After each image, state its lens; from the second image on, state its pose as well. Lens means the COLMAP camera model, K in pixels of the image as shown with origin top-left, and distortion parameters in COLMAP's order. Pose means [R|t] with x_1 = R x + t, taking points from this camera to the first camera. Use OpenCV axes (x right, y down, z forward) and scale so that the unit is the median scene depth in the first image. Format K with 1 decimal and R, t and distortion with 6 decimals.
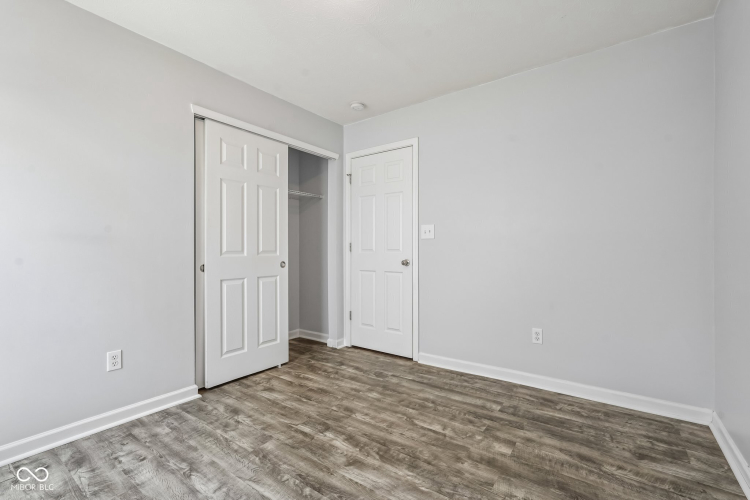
lens RADIAL K [[336.7, 0, 374.6], [0, 336.7, 249.5], [0, 0, 1]] dist [-0.008740, 0.003538]
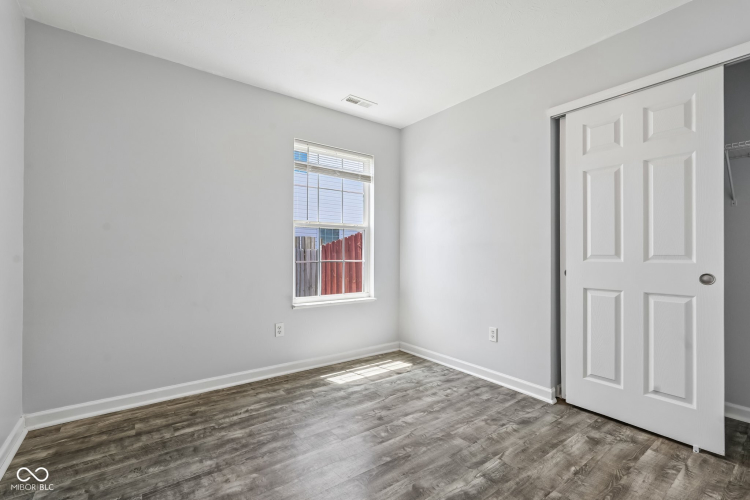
lens RADIAL K [[336.7, 0, 374.1], [0, 336.7, 251.9], [0, 0, 1]] dist [-0.008740, 0.003538]
pose [[-0.297636, -0.002352, -0.954677, 0.627641], [0.000168, 0.999997, -0.002516, -0.001698], [0.954680, -0.000909, -0.297634, 0.876616]]
